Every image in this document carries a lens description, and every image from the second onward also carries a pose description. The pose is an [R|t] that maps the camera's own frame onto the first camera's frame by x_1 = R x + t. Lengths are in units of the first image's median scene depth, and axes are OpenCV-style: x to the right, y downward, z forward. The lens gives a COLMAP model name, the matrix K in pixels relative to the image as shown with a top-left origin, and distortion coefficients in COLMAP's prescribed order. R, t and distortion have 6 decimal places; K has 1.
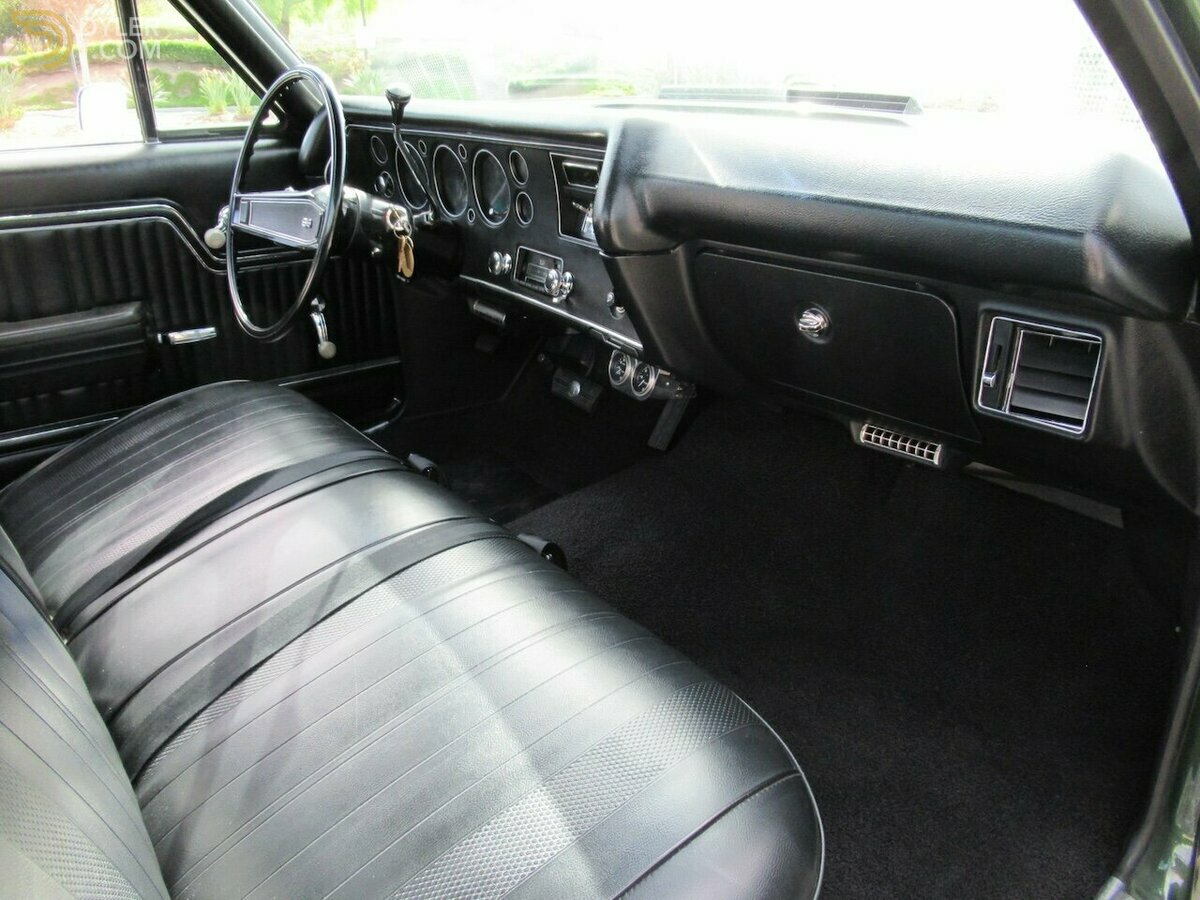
lens RADIAL K [[891.1, 0, 602.7], [0, 891.1, 448.1], [0, 0, 1]] dist [-0.006779, 0.000743]
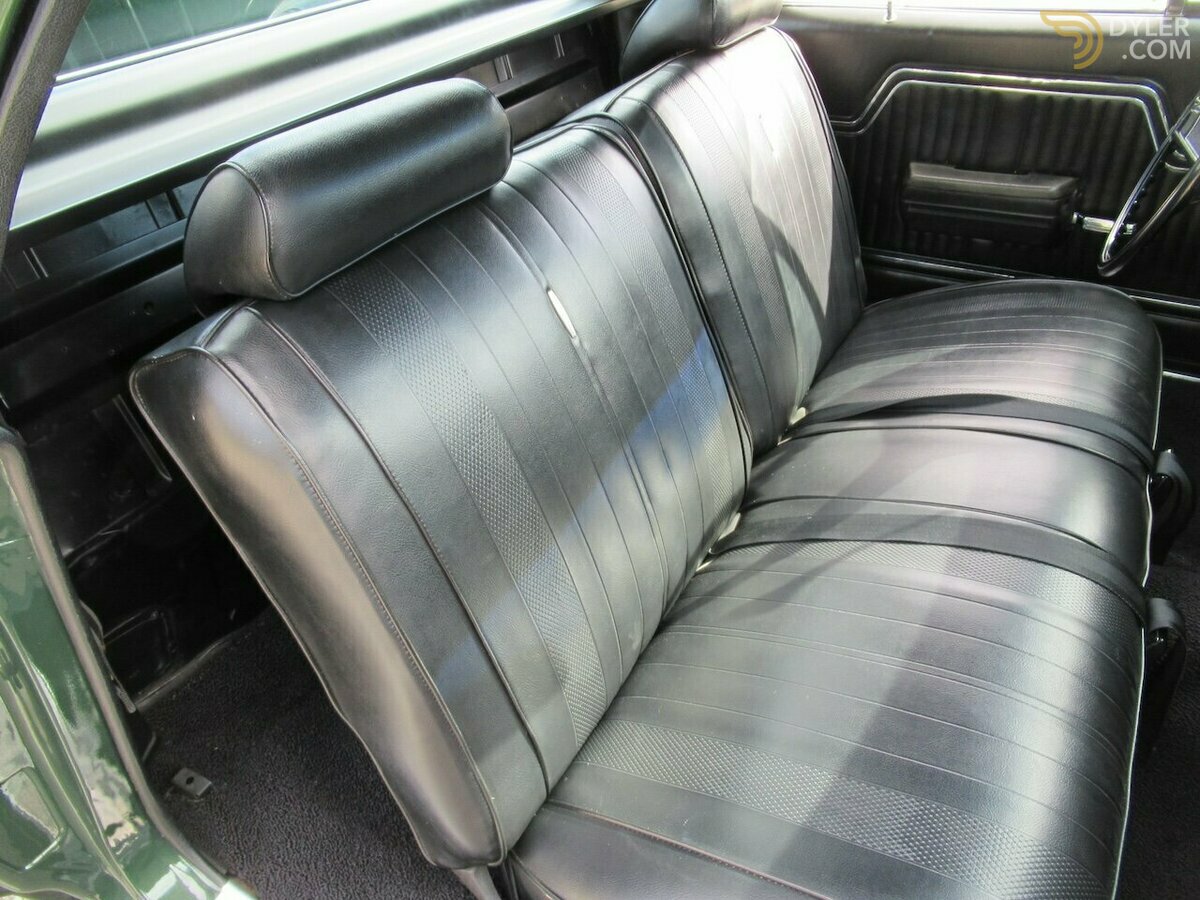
lens RADIAL K [[891.1, 0, 602.7], [0, 891.1, 448.1], [0, 0, 1]] dist [-0.006779, 0.000743]
pose [[0.384614, 0.516619, -0.764968, 0.244639], [-0.321618, 0.851787, 0.413547, -0.181499], [0.865236, 0.086972, 0.493763, 0.082523]]
